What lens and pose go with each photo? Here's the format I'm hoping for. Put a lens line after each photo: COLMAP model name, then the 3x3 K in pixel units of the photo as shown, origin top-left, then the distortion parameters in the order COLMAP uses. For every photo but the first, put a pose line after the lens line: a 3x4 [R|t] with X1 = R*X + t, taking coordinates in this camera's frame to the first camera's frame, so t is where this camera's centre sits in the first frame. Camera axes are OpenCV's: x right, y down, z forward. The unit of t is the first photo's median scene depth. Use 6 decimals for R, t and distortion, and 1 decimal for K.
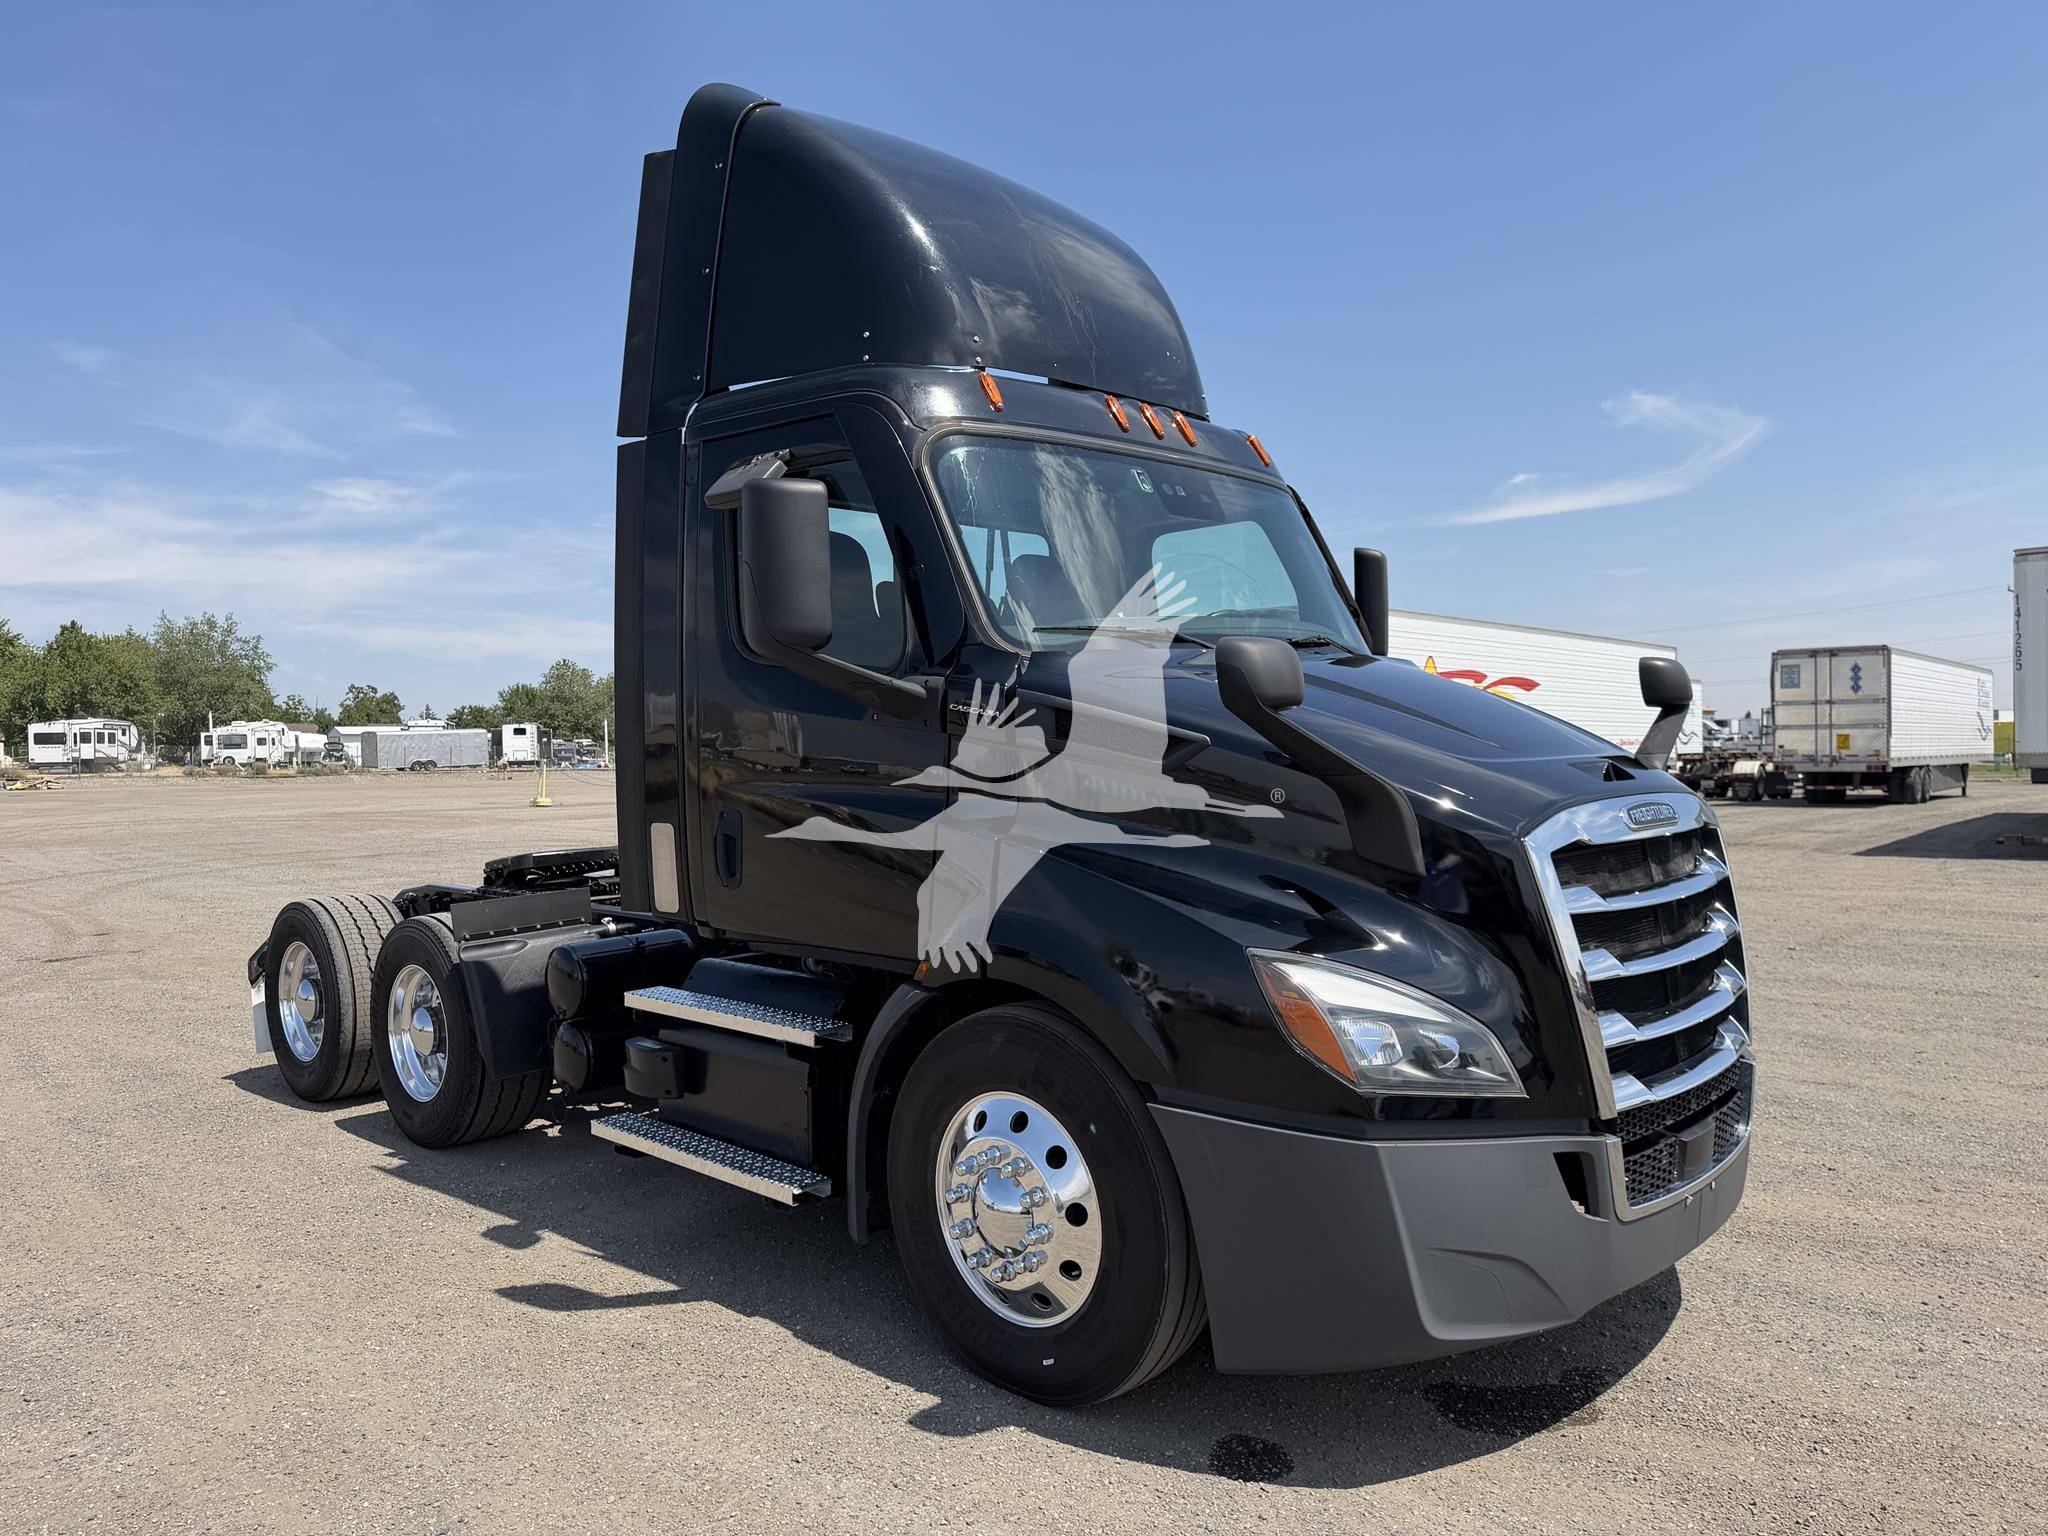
lens RADIAL K [[1468.4, 0, 1049.7], [0, 1468.4, 725.0], [0, 0, 1]] dist [0.045098, -0.052942]
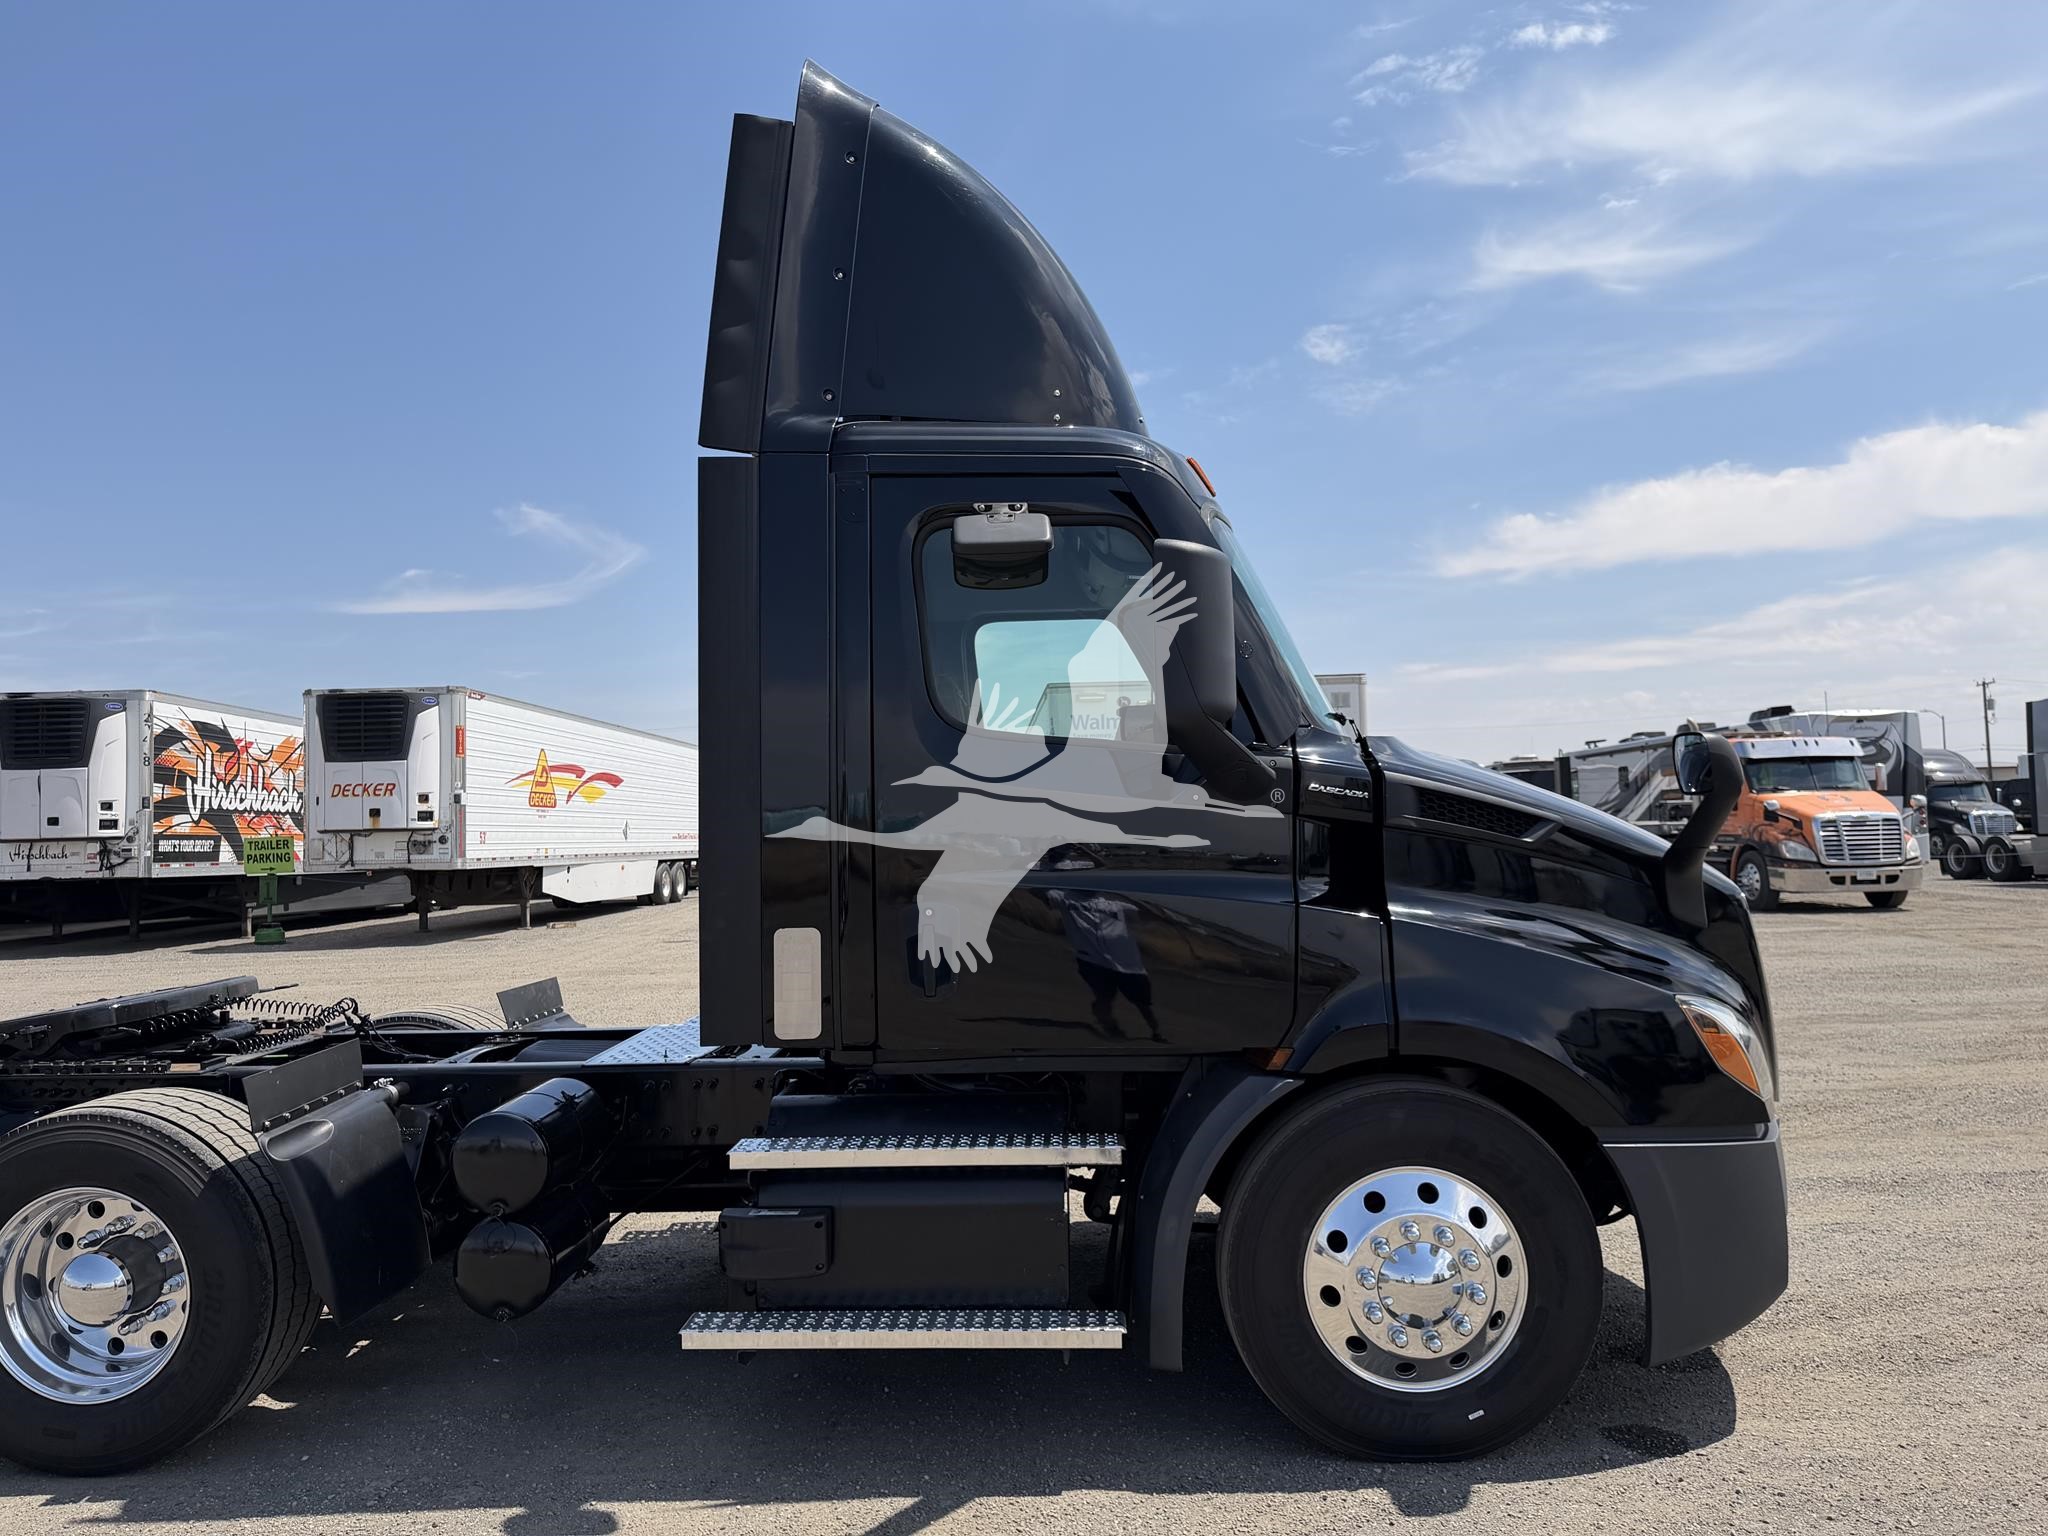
lens RADIAL K [[1468.4, 0, 980.0], [0, 1468.4, 747.5], [0, 0, 1]] dist [0.045098, -0.052942]
pose [[0.727759, 0.038271, 0.684764, -0.158126], [-0.003417, 0.998632, -0.052181, 0.001618], [-0.685824, 0.035635, 0.726894, 0.071920]]
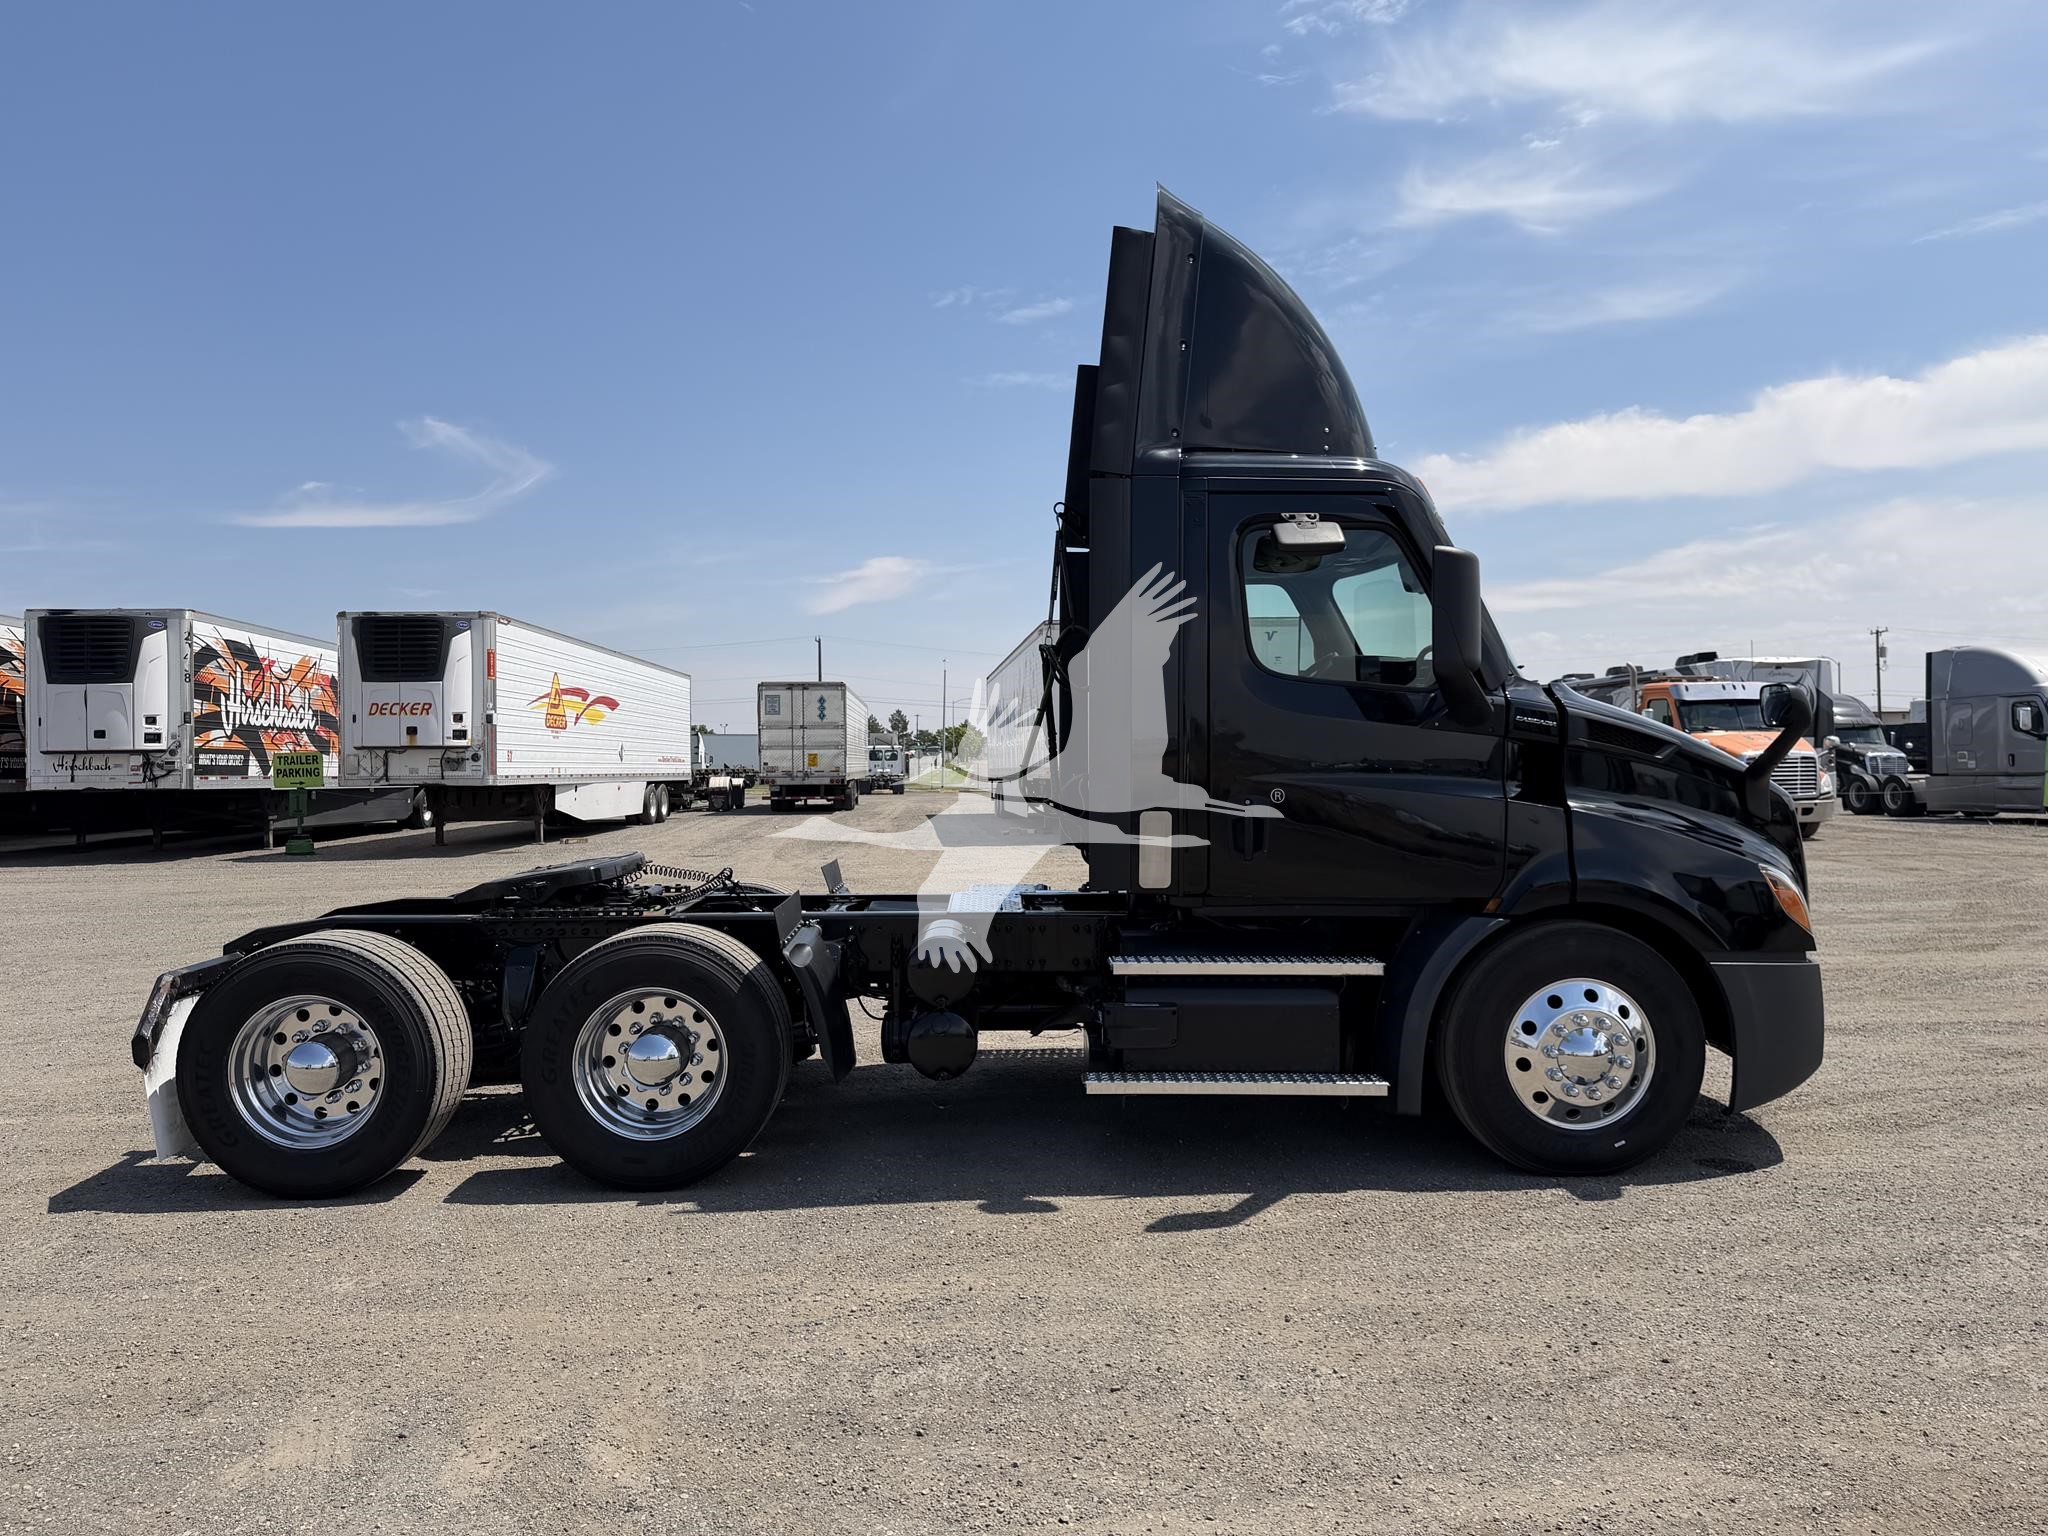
lens RADIAL K [[1468.4, 0, 974.3], [0, 1468.4, 742.6], [0, 0, 1]] dist [0.045098, -0.052942]
pose [[0.690834, 0.018443, 0.722778, -0.253890], [-0.017943, 0.999804, -0.008361, 0.004877], [-0.722791, -0.007193, 0.691029, 0.065121]]
